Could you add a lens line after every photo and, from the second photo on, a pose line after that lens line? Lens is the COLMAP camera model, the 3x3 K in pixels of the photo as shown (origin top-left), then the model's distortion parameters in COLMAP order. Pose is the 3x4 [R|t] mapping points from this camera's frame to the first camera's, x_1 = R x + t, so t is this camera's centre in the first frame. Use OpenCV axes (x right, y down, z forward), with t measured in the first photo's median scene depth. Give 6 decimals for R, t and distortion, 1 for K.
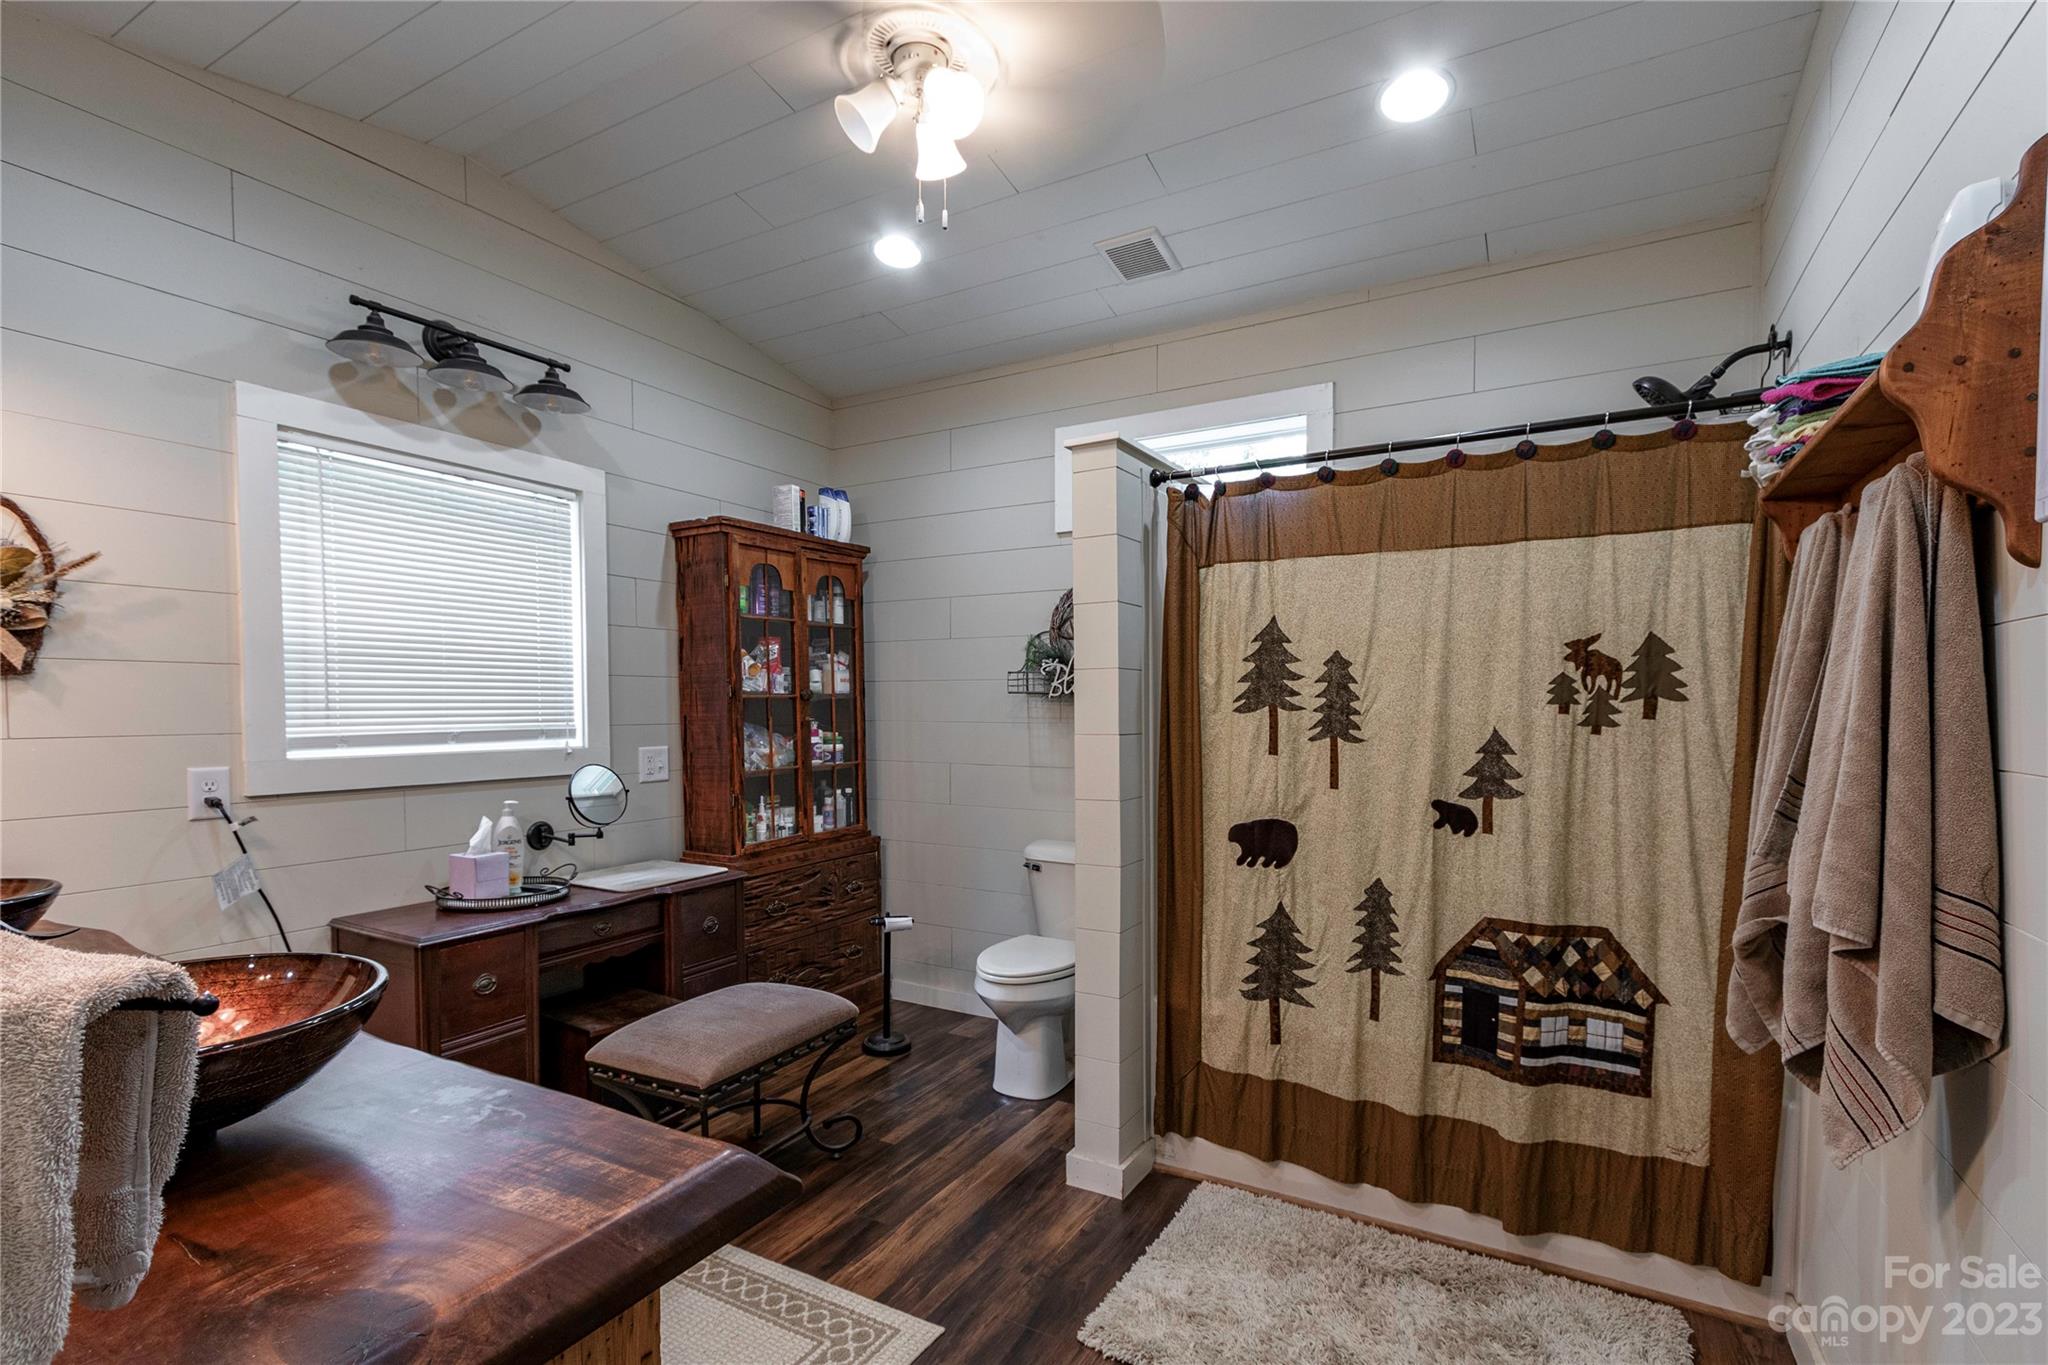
lens RADIAL K [[948.0, 0, 1020.4], [0, 948.0, 736.9], [0, 0, 1]] dist [0.003163, -0.000788]
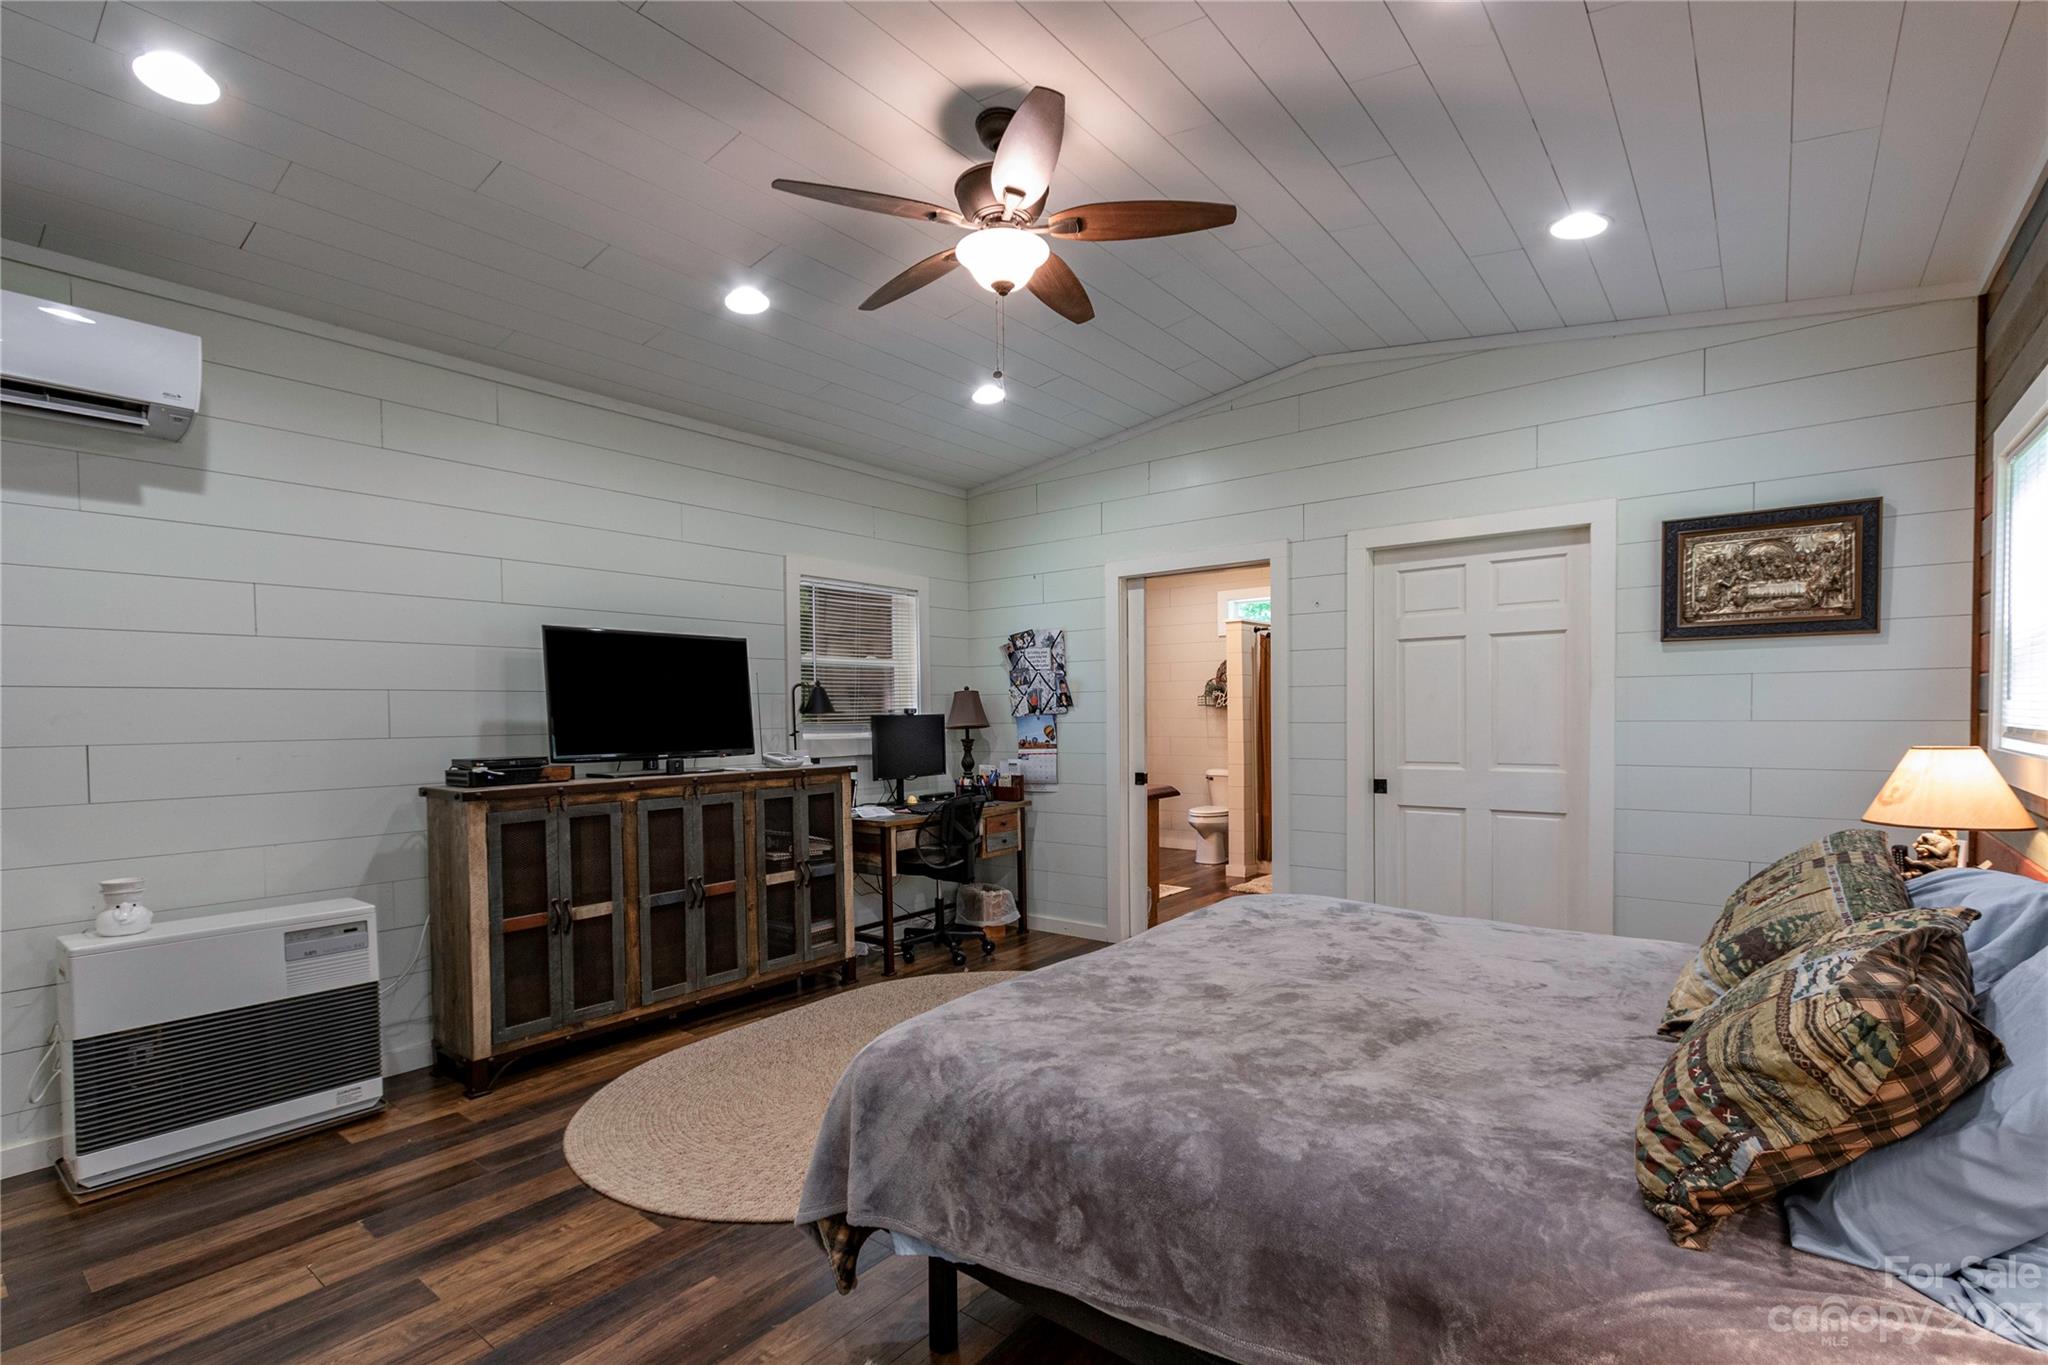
lens RADIAL K [[948.0, 0, 1020.4], [0, 948.0, 736.9], [0, 0, 1]] dist [0.003163, -0.000788]
pose [[0.988093, -0.007504, -0.153677, -0.149245], [0.005801, 0.999917, -0.011528, 0.095102], [0.153751, 0.010499, 0.988054, -2.355548]]
